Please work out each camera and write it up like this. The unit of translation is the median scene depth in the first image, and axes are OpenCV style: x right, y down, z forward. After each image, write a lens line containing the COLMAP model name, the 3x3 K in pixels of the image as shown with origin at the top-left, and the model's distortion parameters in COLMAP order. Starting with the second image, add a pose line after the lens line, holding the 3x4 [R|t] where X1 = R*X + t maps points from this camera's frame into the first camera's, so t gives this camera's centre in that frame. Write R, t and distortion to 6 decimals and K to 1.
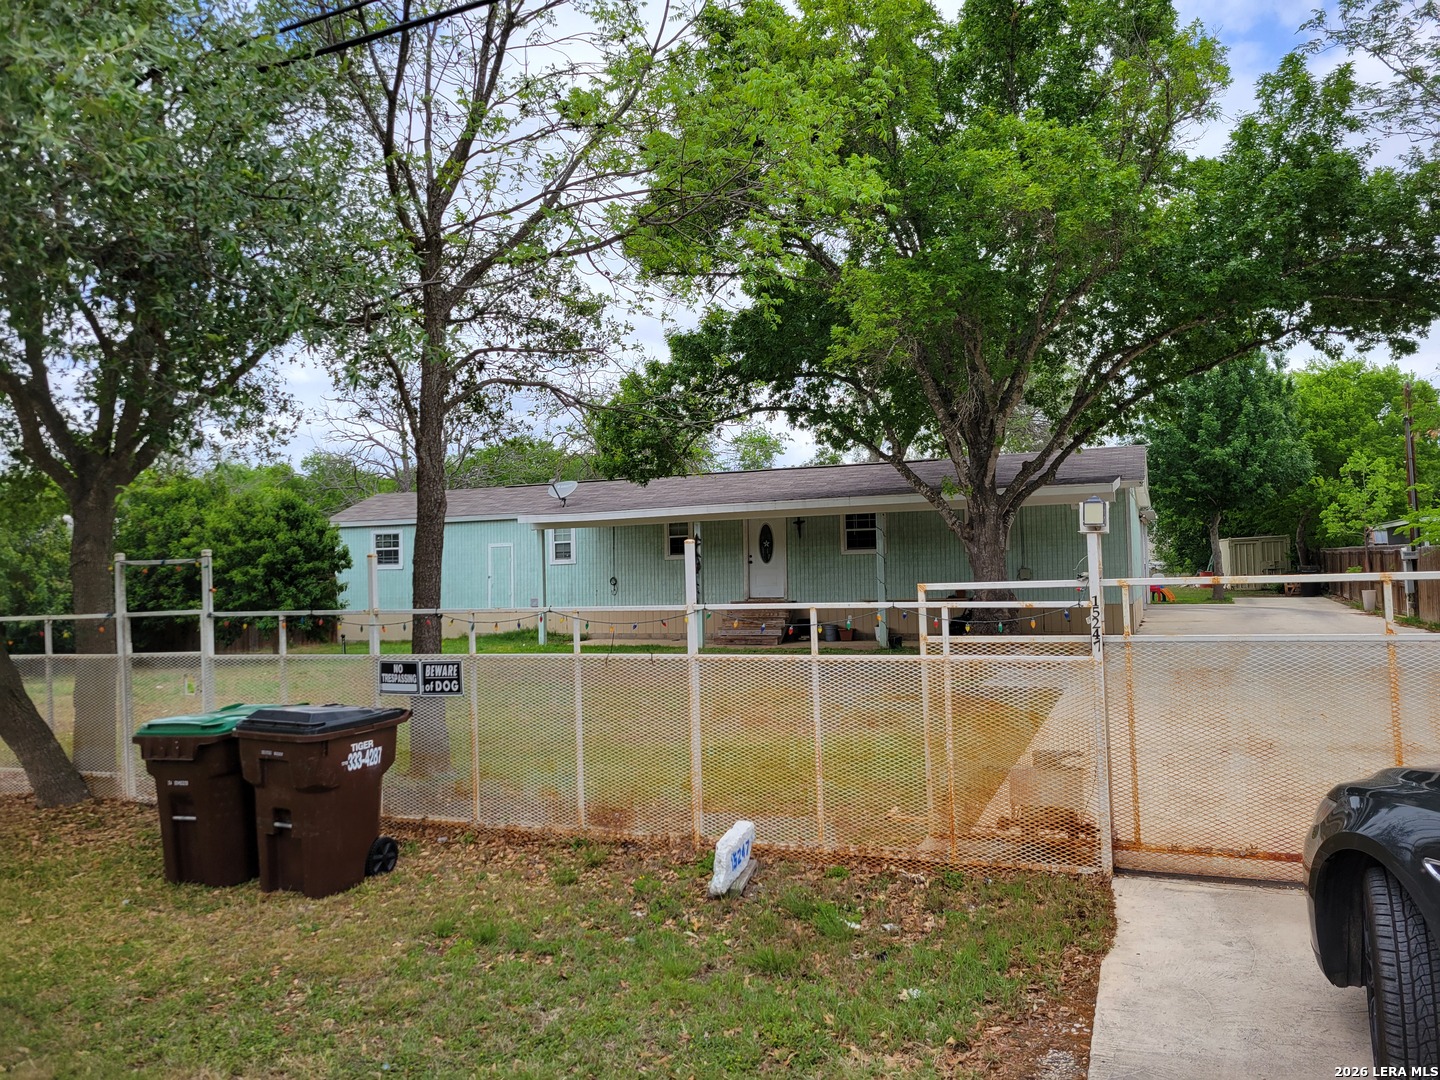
lens RADIAL K [[1083.1, 0, 720.0], [0, 1083.1, 540.0], [0, 0, 1]] dist [0.000949, 0.000324]
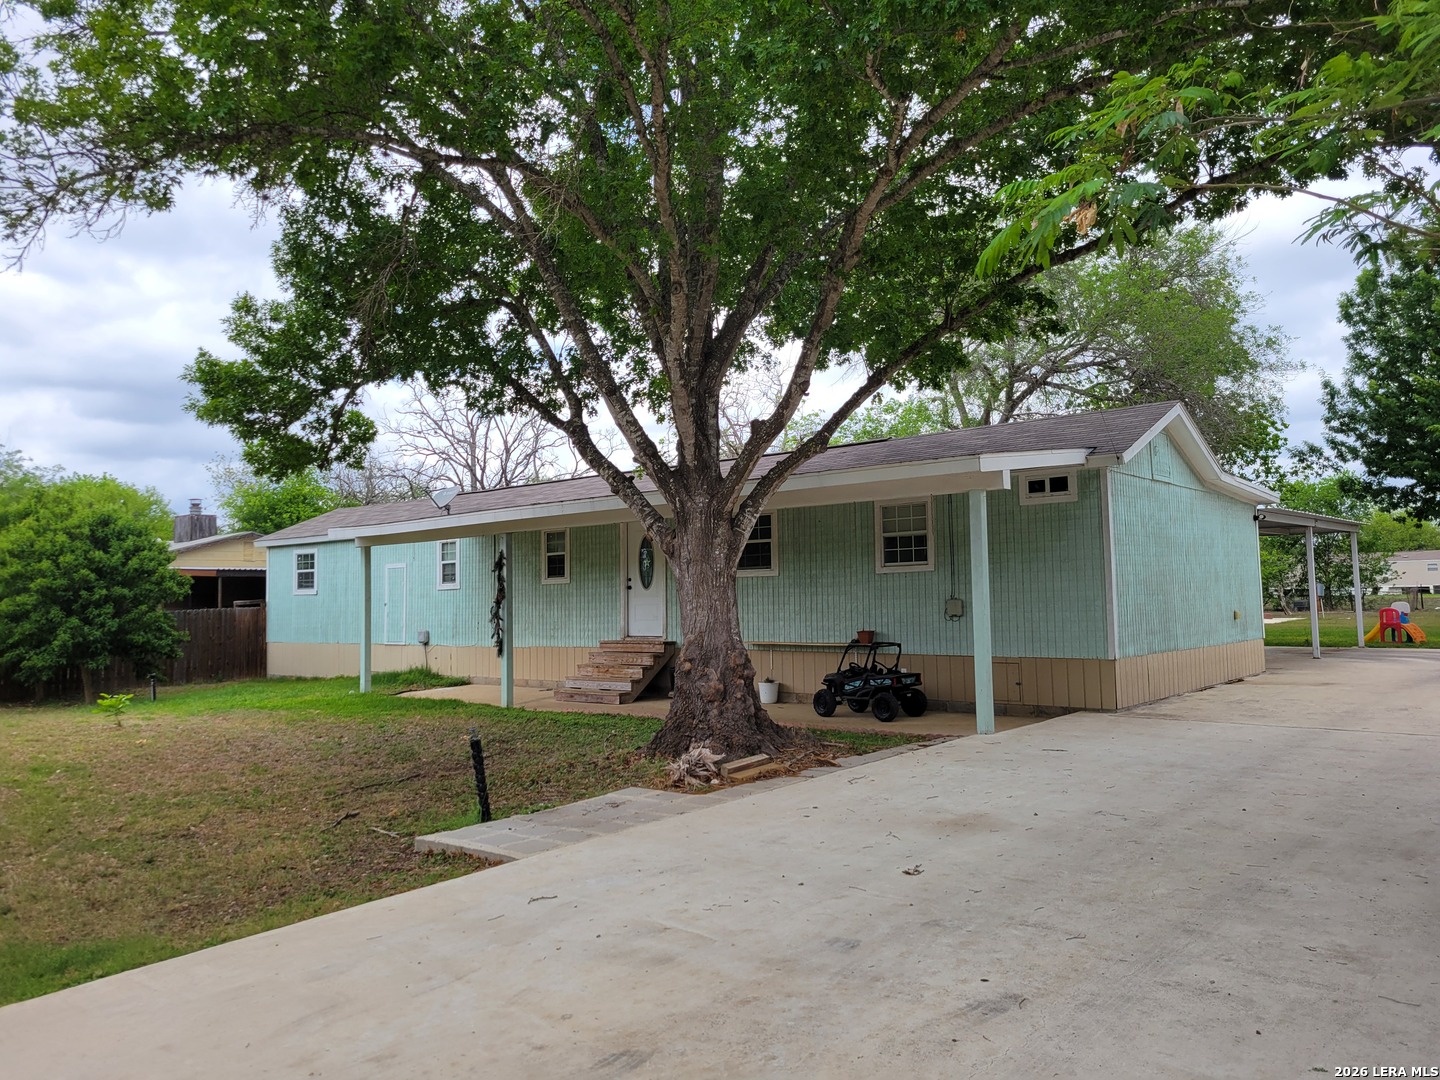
lens RADIAL K [[1083.1, 0, 720.0], [0, 1083.1, 540.0], [0, 0, 1]] dist [0.000949, 0.000324]
pose [[0.950862, -0.011562, -0.309399, 0.318939], [0.006492, 0.999827, -0.017410, 0.001118], [0.309547, 0.014546, 0.950773, 0.321946]]
